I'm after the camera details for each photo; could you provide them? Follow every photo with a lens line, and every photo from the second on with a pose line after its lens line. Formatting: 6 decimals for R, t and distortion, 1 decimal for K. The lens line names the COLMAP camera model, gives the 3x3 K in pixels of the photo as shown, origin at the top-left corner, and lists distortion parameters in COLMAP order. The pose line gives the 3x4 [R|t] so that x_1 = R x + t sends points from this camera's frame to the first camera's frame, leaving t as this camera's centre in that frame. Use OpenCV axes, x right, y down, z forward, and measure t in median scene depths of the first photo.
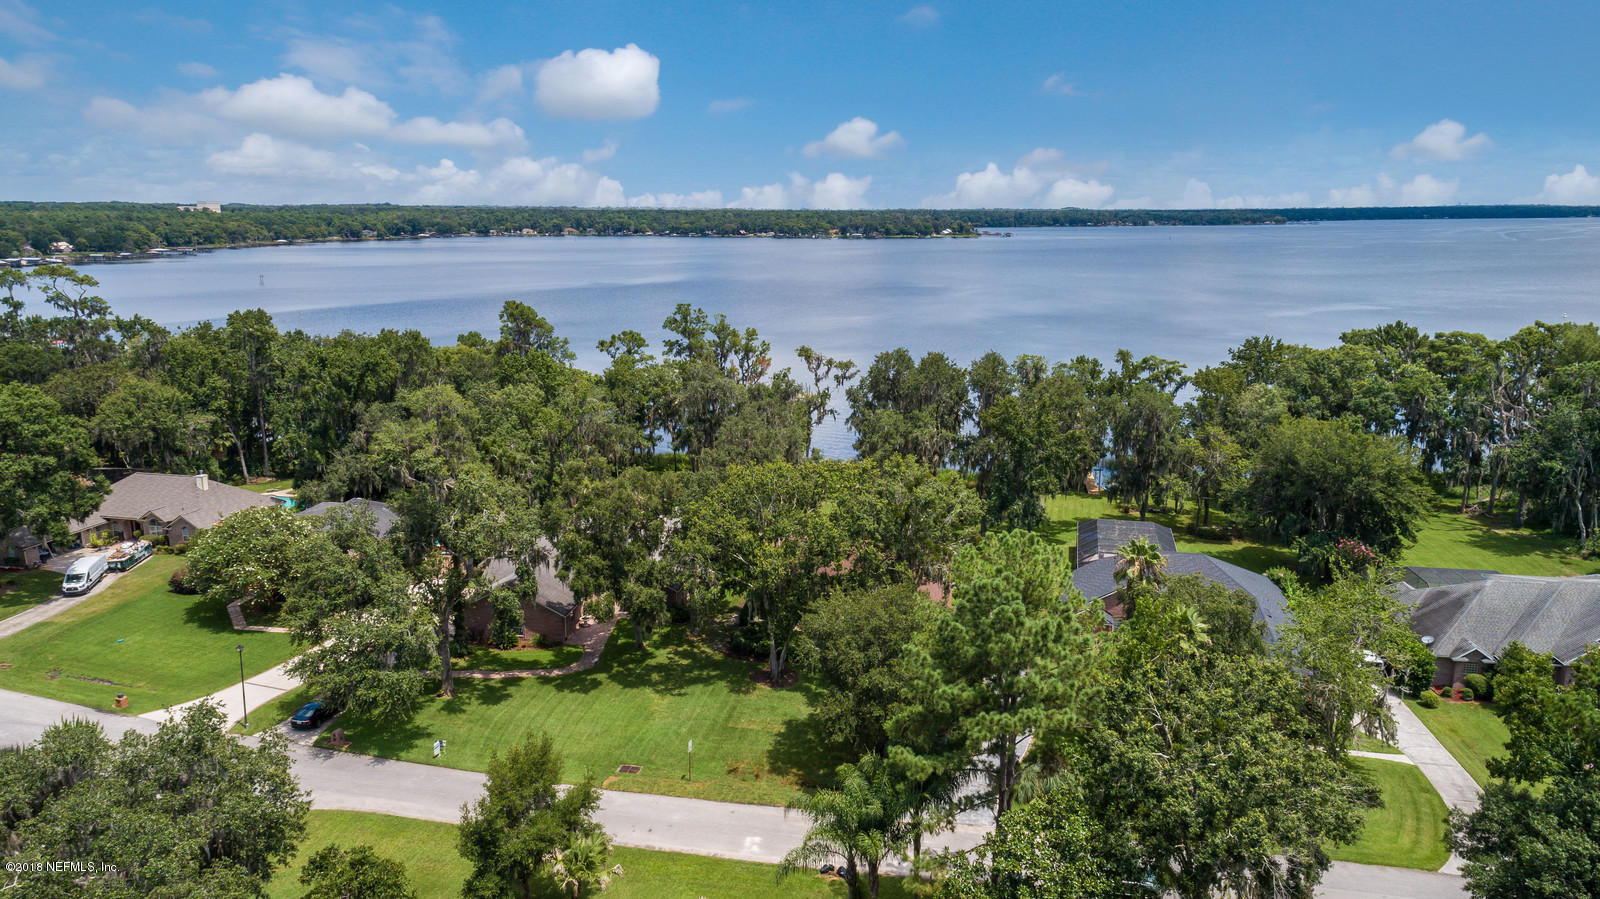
lens RADIAL K [[1113.5, 0, 795.6], [0, 1113.5, 449.9], [0, 0, 1]] dist [0.048828, 0.011496]
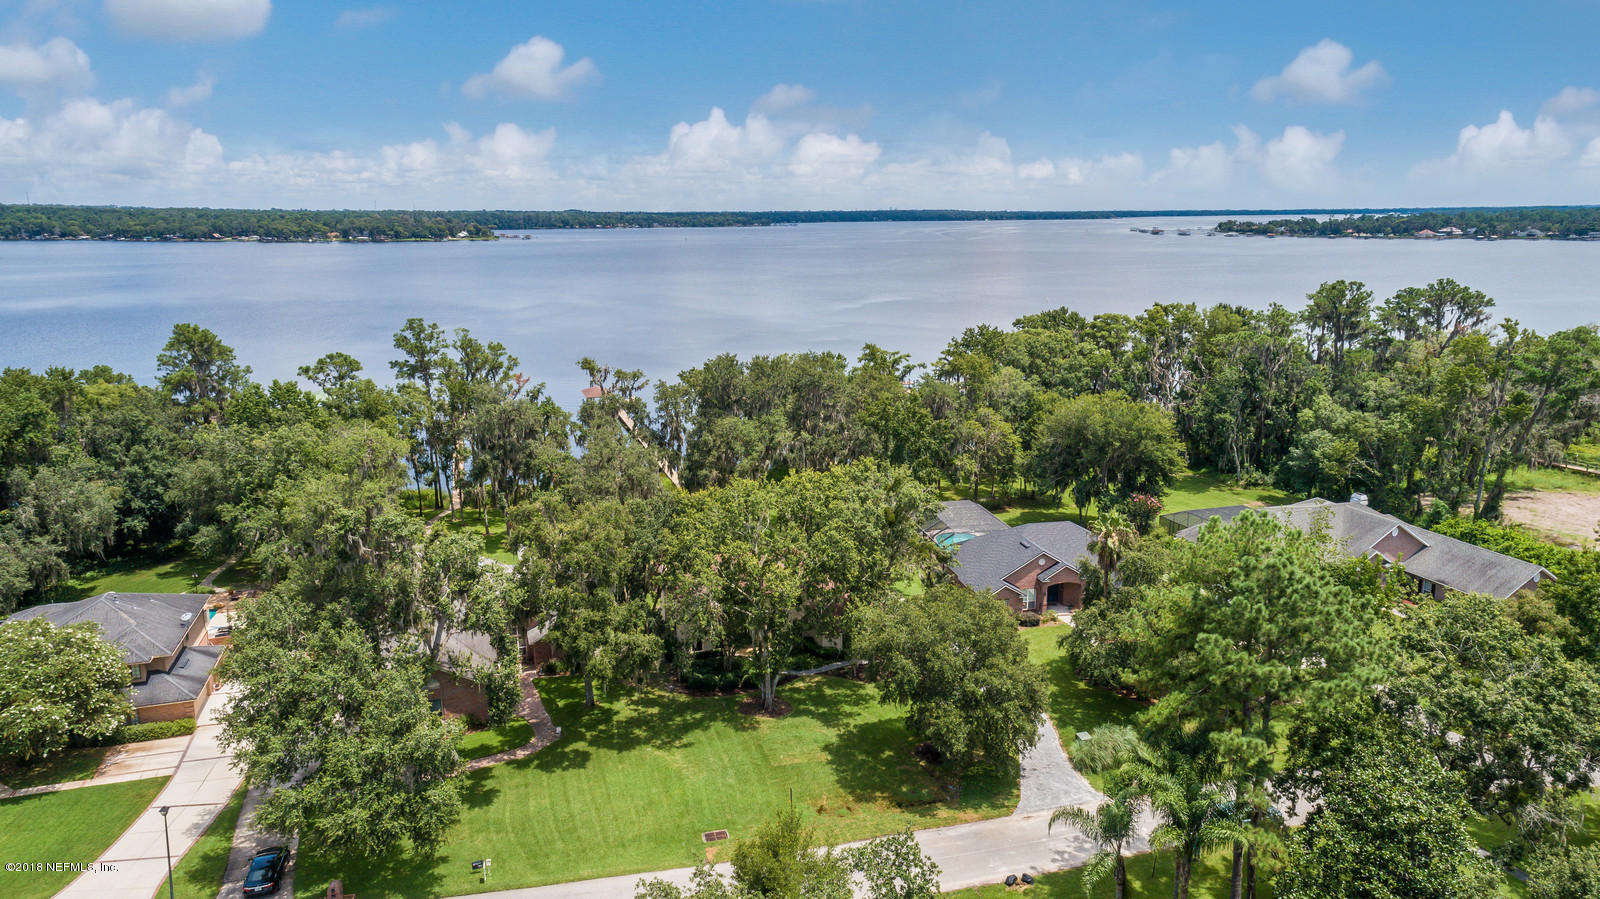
lens RADIAL K [[1113.5, 0, 797.8], [0, 1113.5, 449.5], [0, 0, 1]] dist [0.048828, 0.011496]
pose [[0.893315, -0.097407, 0.438748, -0.220680], [0.098346, 0.994938, 0.020650, -0.016697], [-0.438538, 0.024702, 0.898373, 0.077040]]
